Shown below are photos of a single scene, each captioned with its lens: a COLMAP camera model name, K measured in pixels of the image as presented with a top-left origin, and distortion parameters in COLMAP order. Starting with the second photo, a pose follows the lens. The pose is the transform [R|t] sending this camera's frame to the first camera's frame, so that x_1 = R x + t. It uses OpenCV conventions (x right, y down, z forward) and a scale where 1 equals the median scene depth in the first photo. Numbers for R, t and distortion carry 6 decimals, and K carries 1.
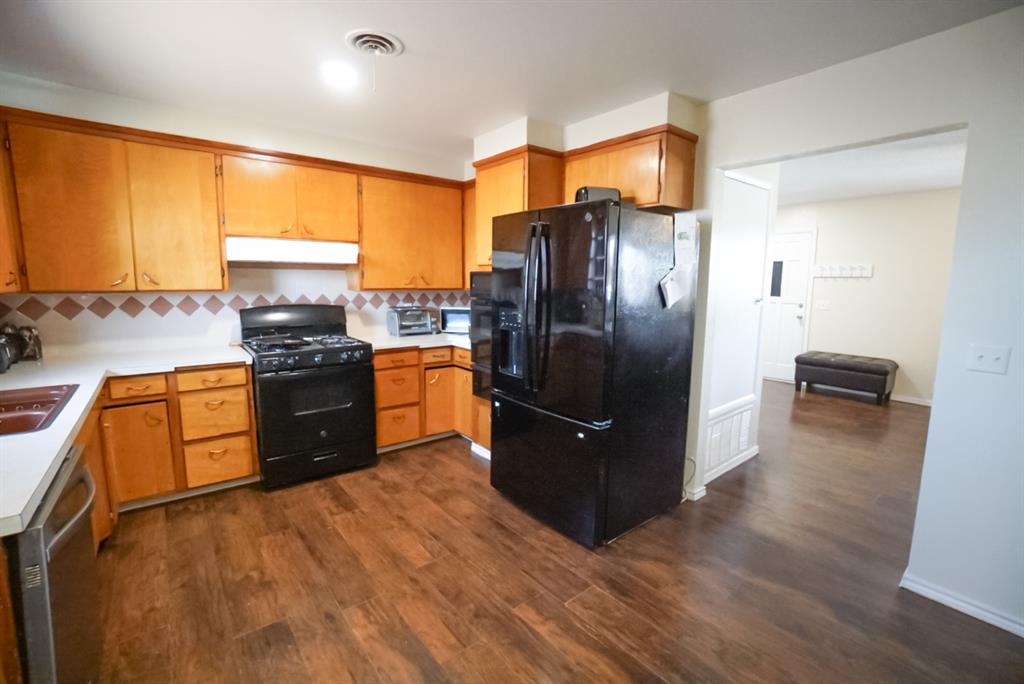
lens RADIAL K [[451.1, 0, 512.0], [0, 451.1, 342.0], [0, 0, 1]] dist [-0.065206, 0.023713]
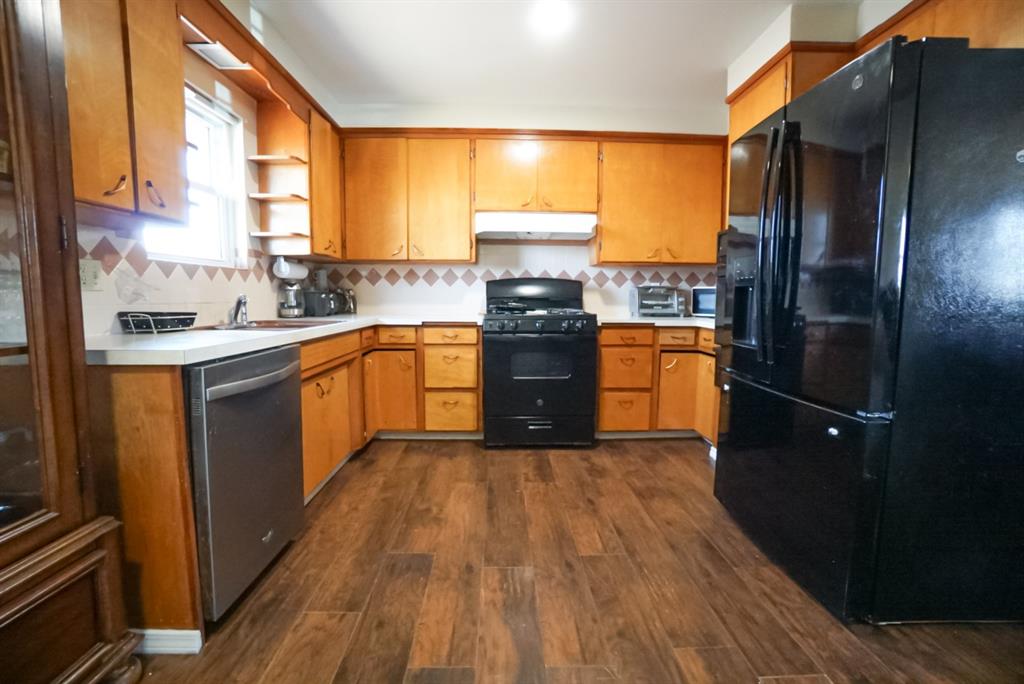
lens RADIAL K [[451.1, 0, 512.0], [0, 451.1, 342.0], [0, 0, 1]] dist [-0.065206, 0.023713]
pose [[0.794133, 0.051660, -0.605544, 0.127531], [-0.079404, 0.996659, -0.019108, 0.102891], [0.602534, 0.063257, 0.795582, 0.176054]]
